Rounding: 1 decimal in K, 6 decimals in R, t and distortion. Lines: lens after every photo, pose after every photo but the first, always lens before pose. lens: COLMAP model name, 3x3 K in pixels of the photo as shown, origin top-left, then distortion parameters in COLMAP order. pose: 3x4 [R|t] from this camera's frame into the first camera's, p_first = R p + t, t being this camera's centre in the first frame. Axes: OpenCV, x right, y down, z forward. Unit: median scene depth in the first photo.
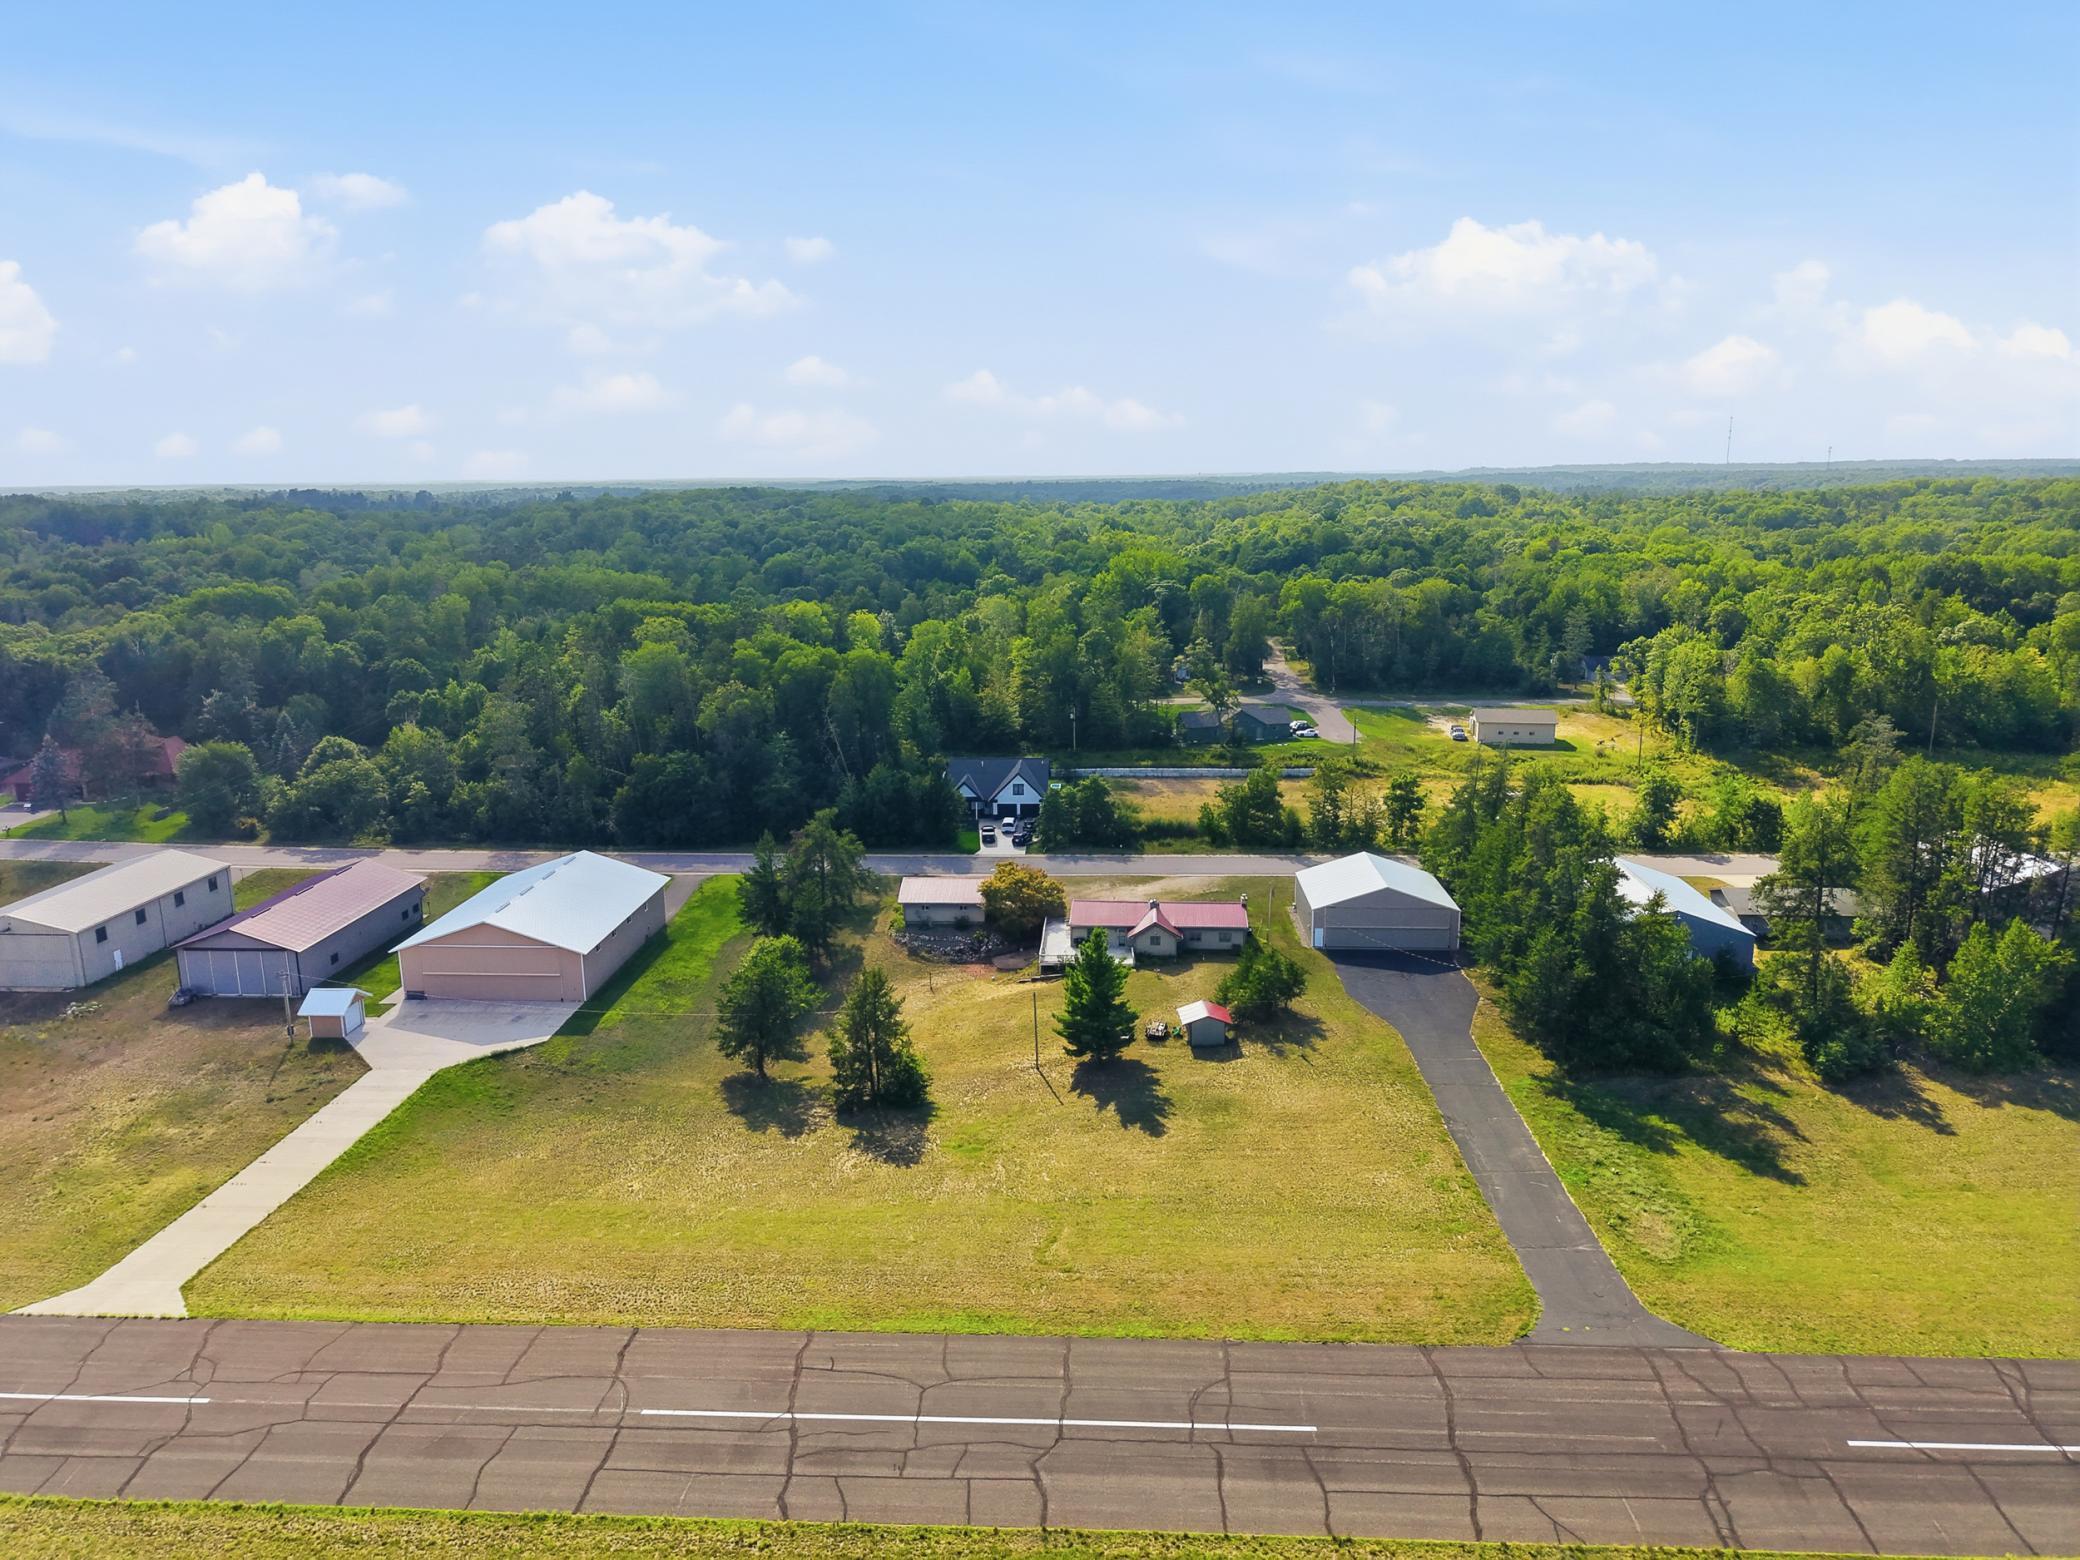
lens RADIAL K [[1377.2, 0, 1073.1], [0, 1377.2, 783.2], [0, 0, 1]] dist [0.007034, -0.006441]
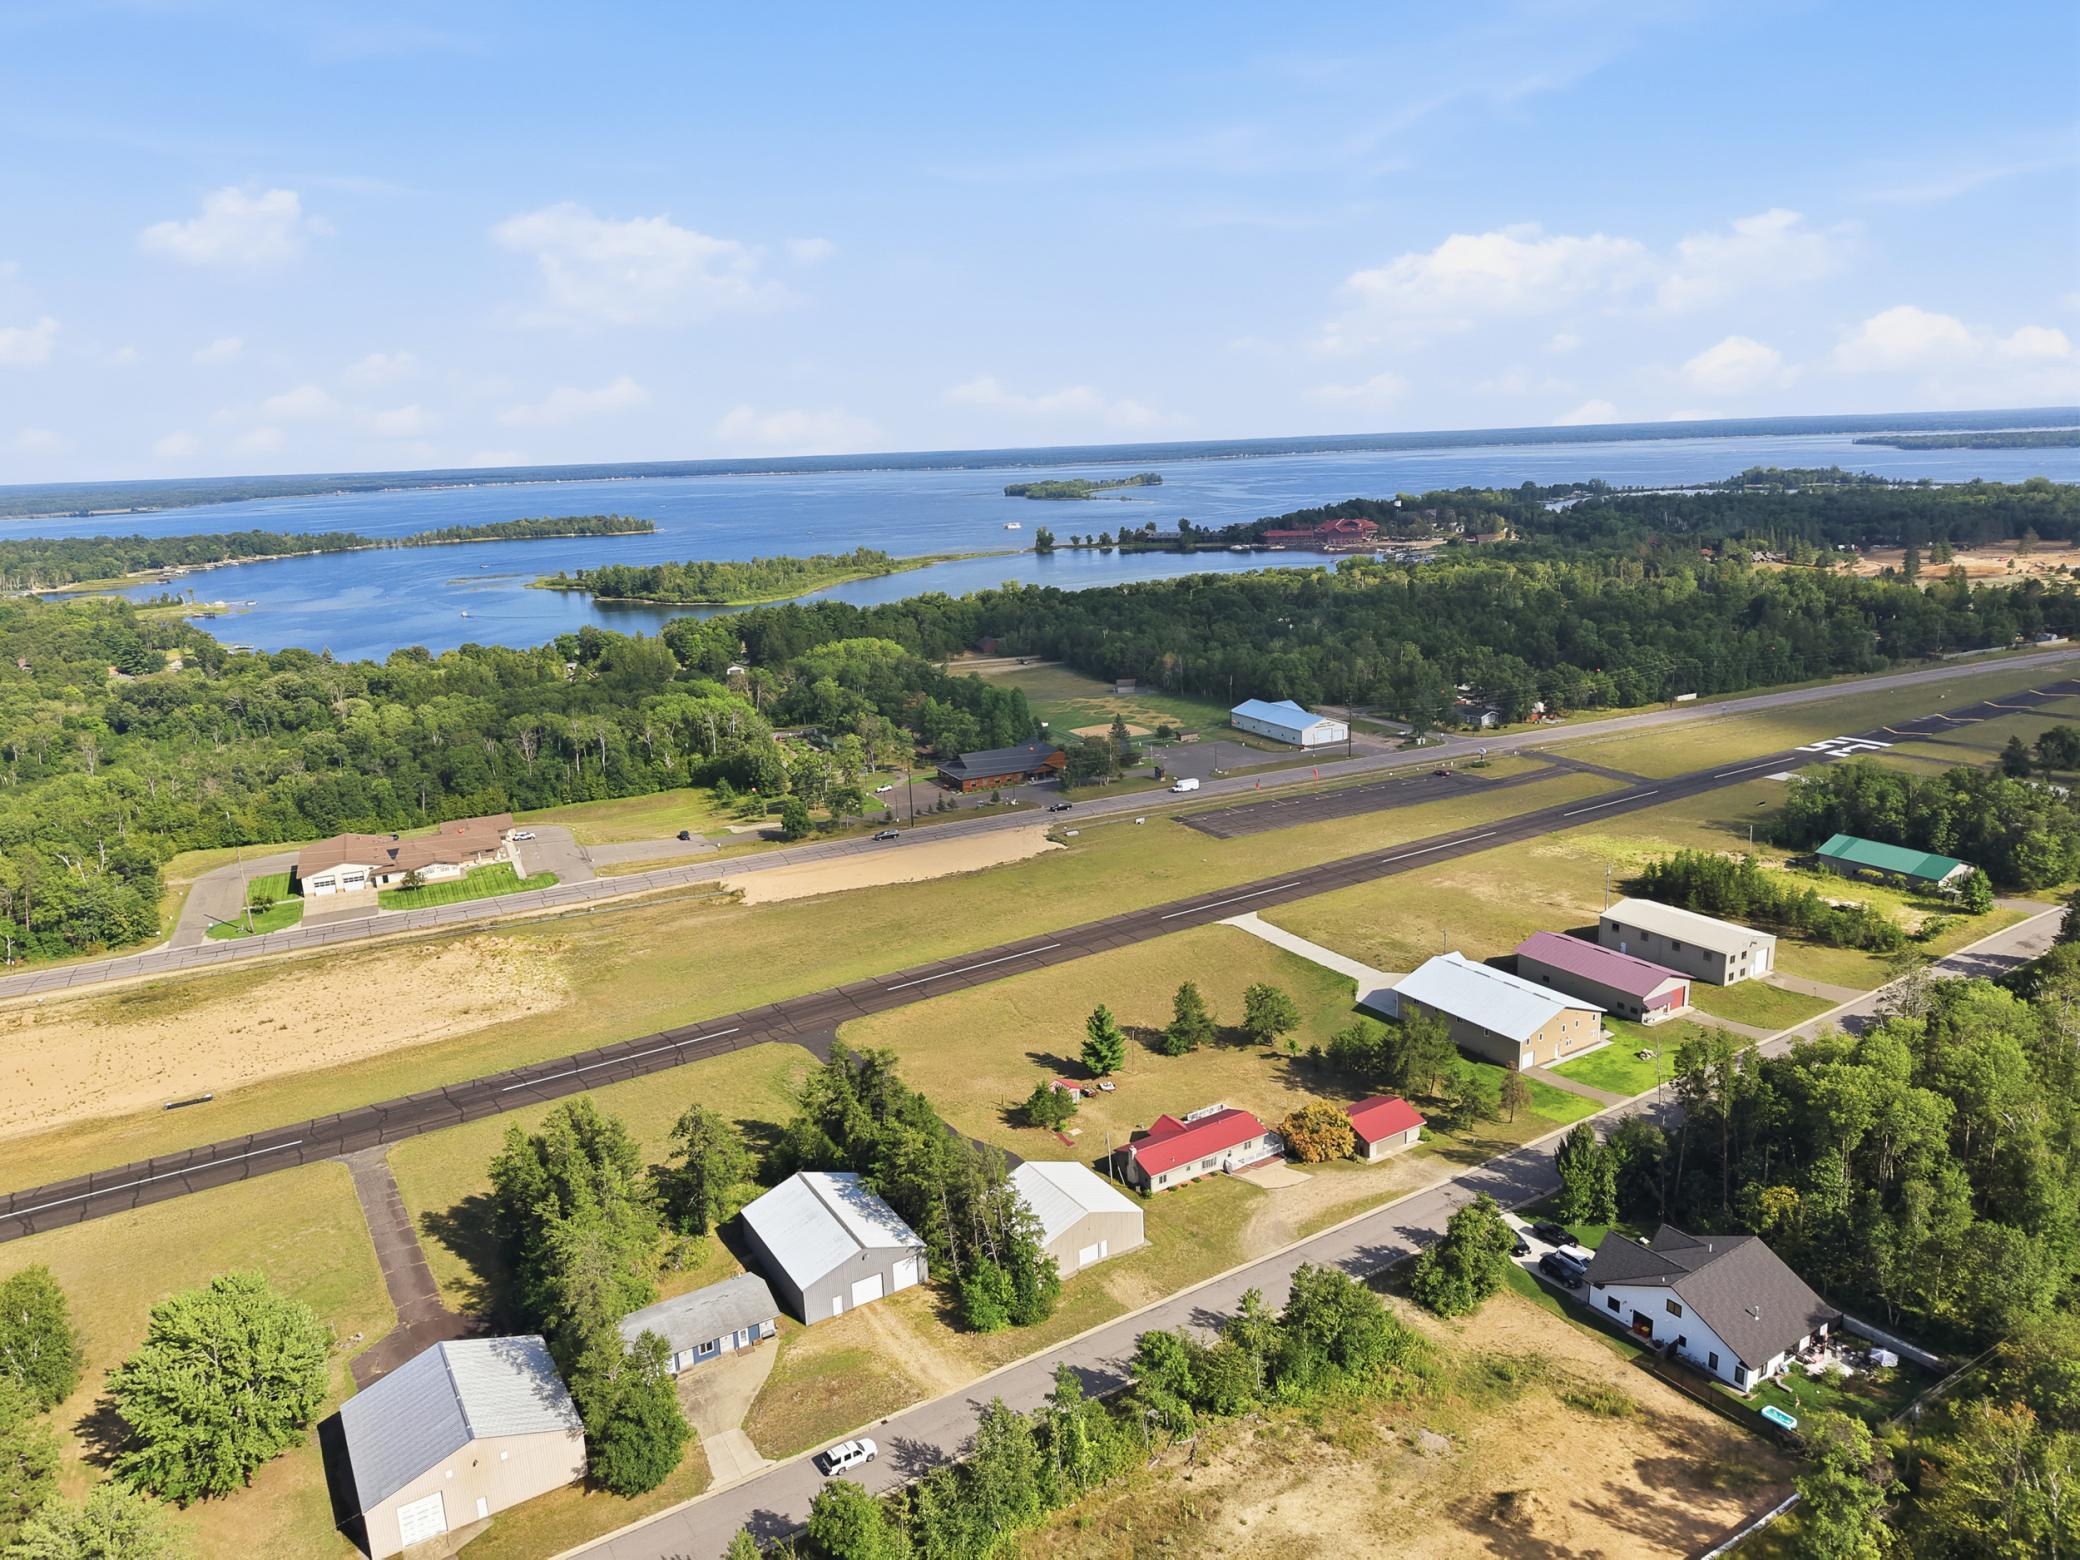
lens RADIAL K [[1401.9, 0, 1040.0], [0, 1401.9, 780.0], [0, 0, 1]] dist [0.067360, -0.078842]
pose [[-0.826499, 0.173433, -0.535556, 0.763978], [-0.077160, 0.907478, 0.412952, -0.681432], [0.557625, 0.382628, -0.736648, 1.671044]]
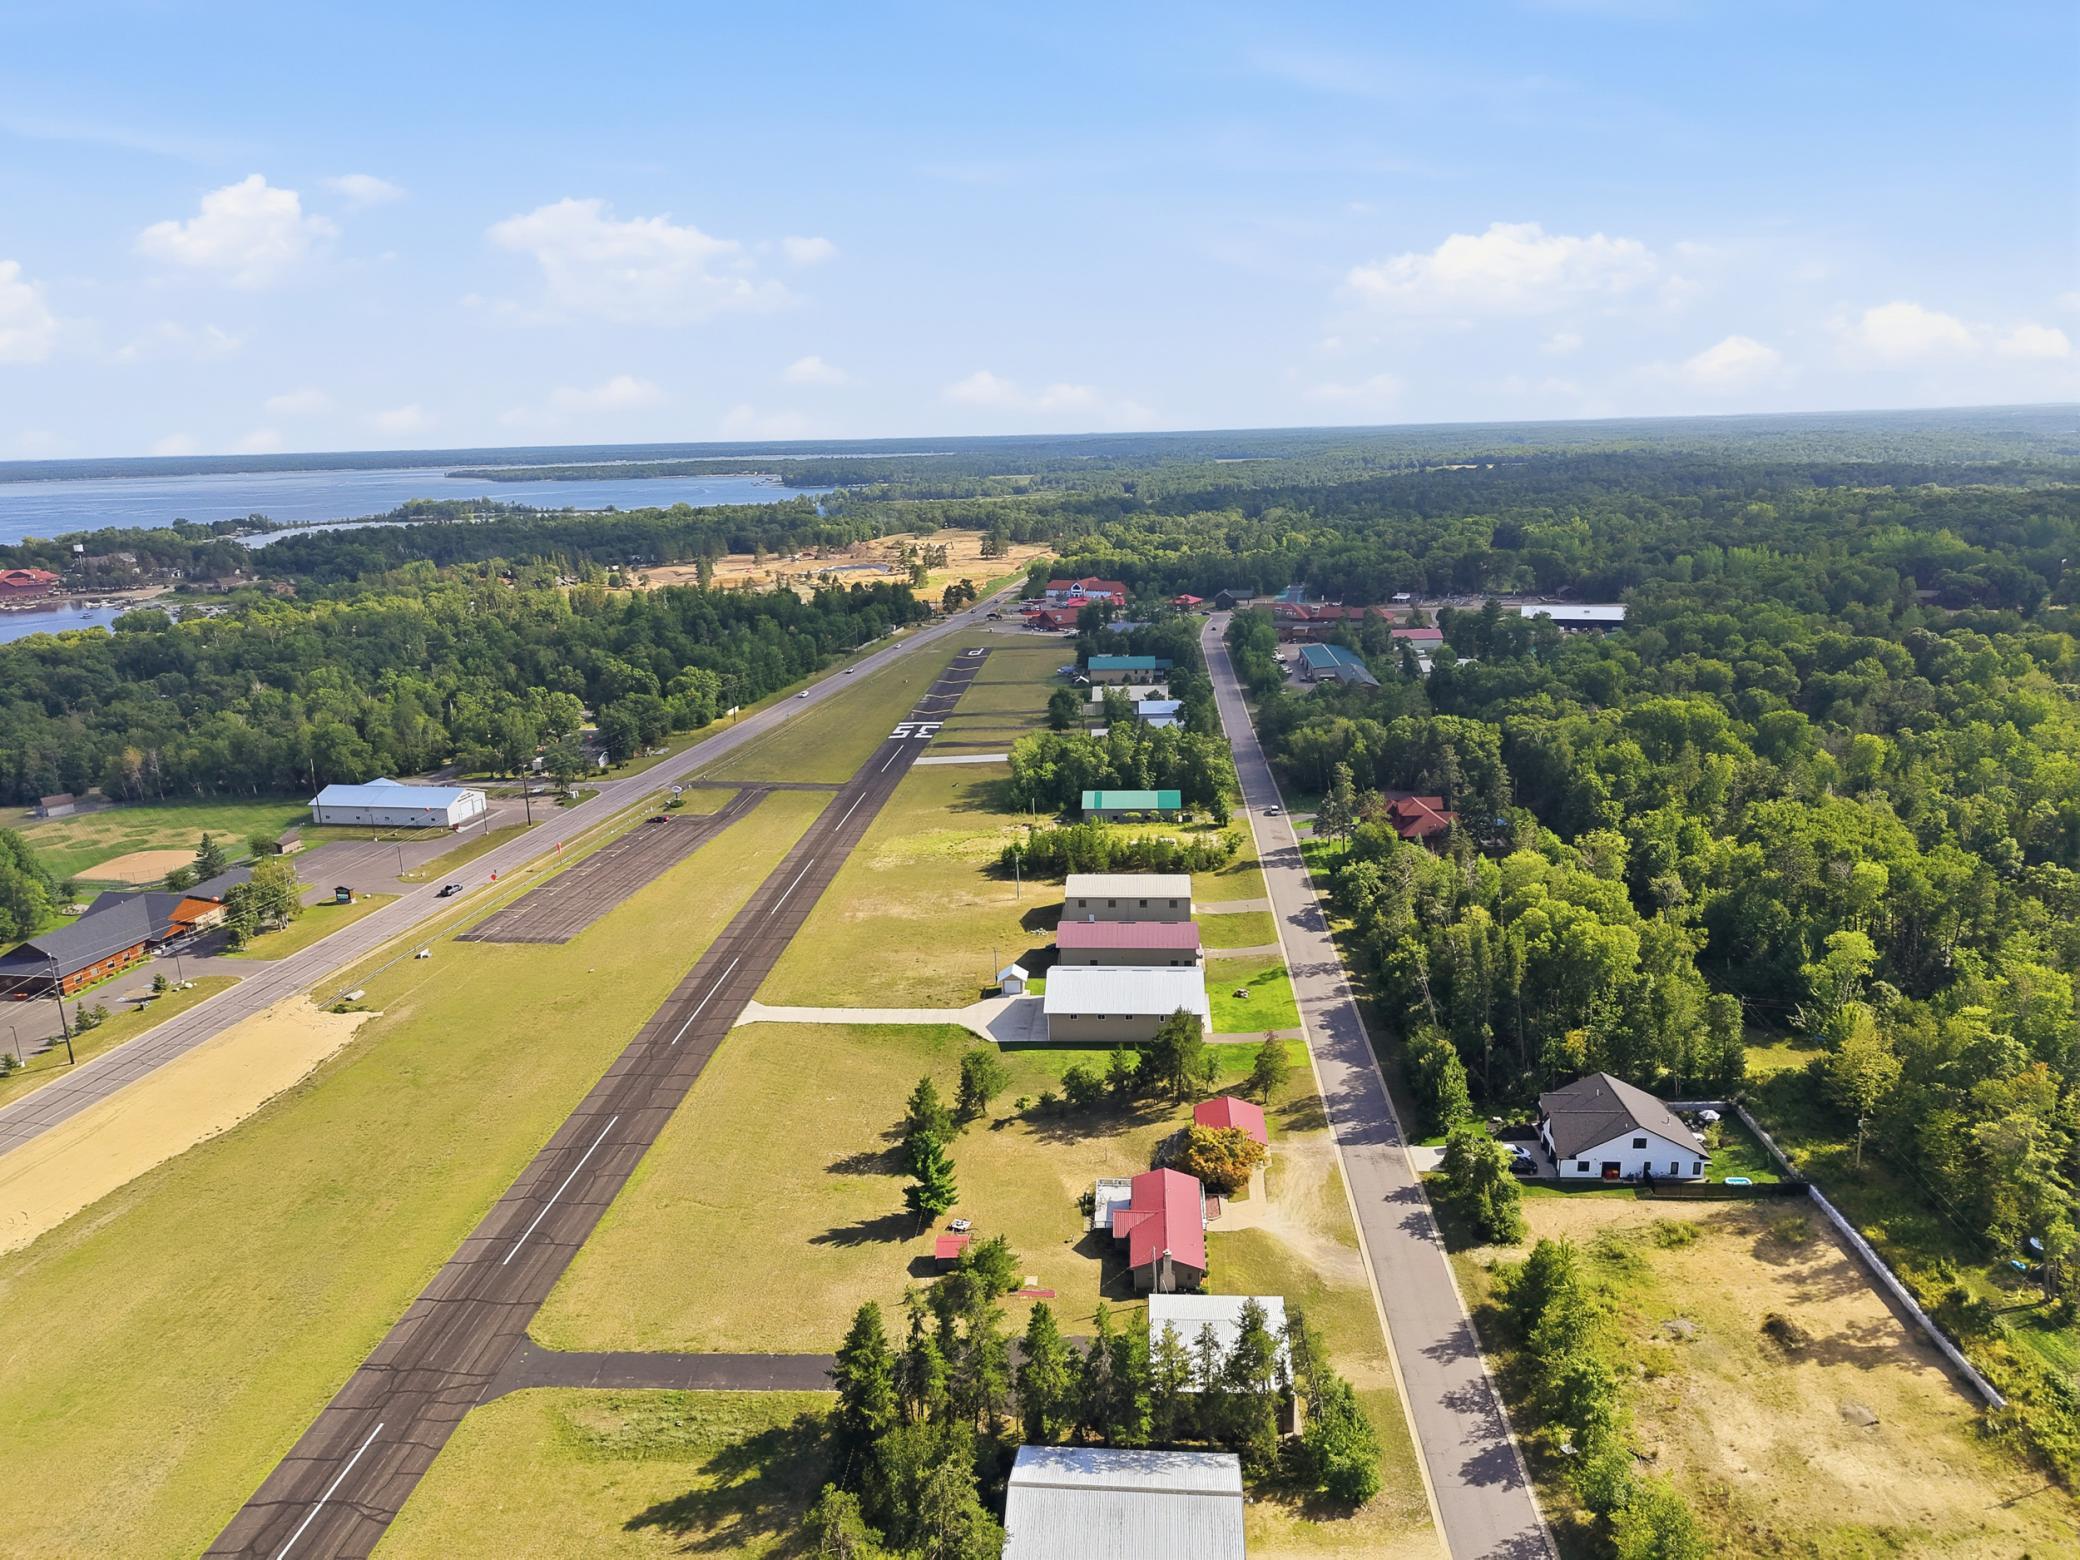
lens RADIAL K [[1401.9, 0, 1040.0], [0, 1401.9, 780.0], [0, 0, 1]] dist [0.067360, -0.078842]
pose [[-0.033238, 0.256944, -0.965855, 1.033435], [-0.191165, 0.946912, 0.258483, -0.495240], [0.980995, 0.193230, 0.017645, 0.787413]]
